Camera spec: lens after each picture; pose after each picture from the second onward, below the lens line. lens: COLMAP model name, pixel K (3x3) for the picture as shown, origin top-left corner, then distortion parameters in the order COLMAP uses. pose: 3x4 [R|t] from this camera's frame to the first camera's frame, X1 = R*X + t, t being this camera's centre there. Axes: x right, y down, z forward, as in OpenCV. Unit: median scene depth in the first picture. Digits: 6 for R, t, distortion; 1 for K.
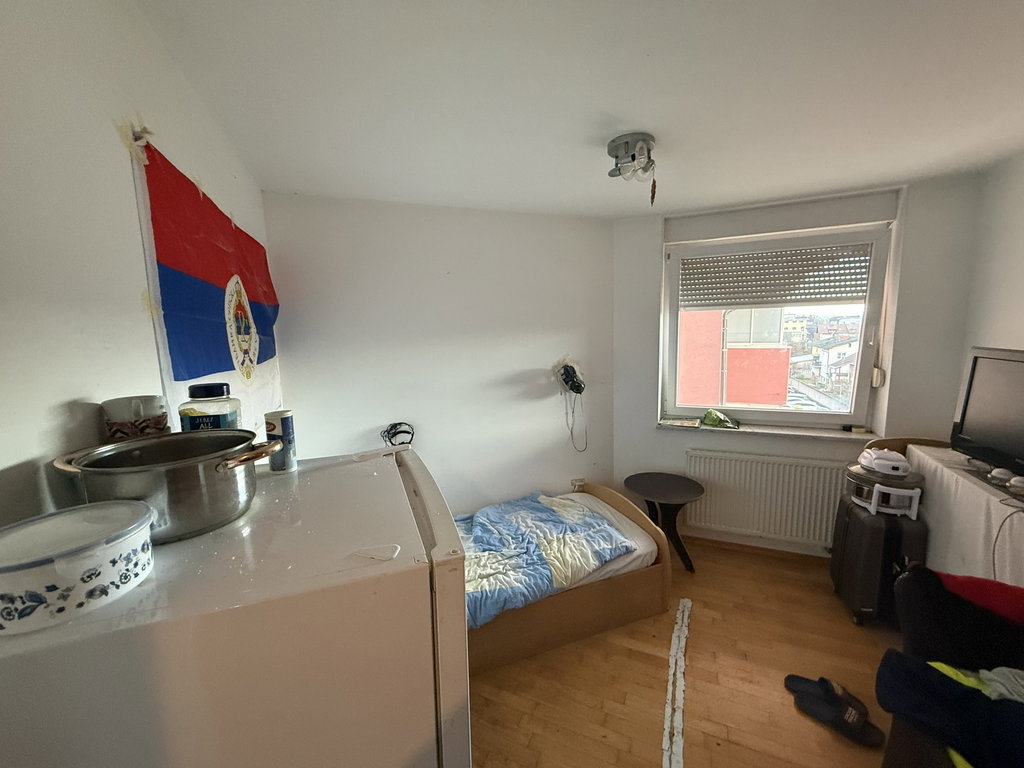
lens RADIAL K [[406.2, 0, 509.3], [0, 406.2, 384.6], [0, 0, 1]] dist [0.001927, 0.000487]
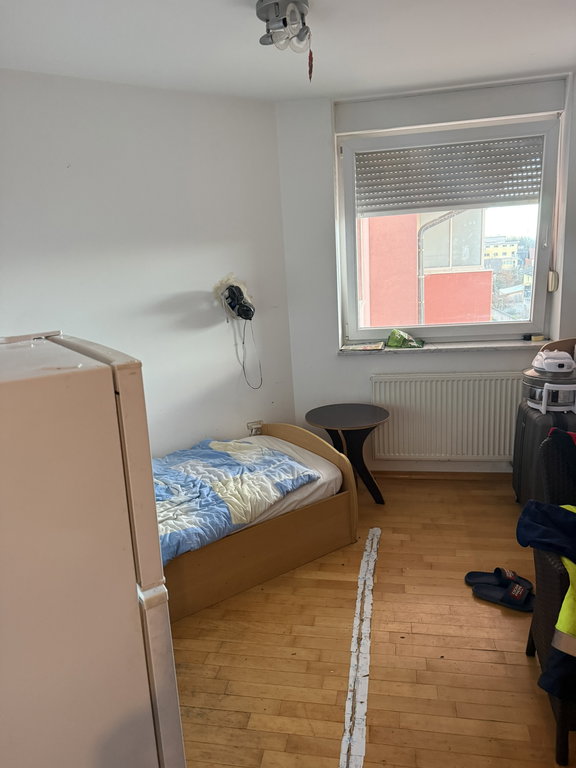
lens RADIAL K [[536.2, 0, 285.5], [0, 536.2, 385.3], [0, 0, 1]] dist [0.099347, -0.116568]
pose [[0.972527, -0.082110, 0.217831, -0.010625], [0.064084, 0.994006, 0.088576, 0.083458], [-0.223798, -0.072184, 0.971959, -0.148369]]
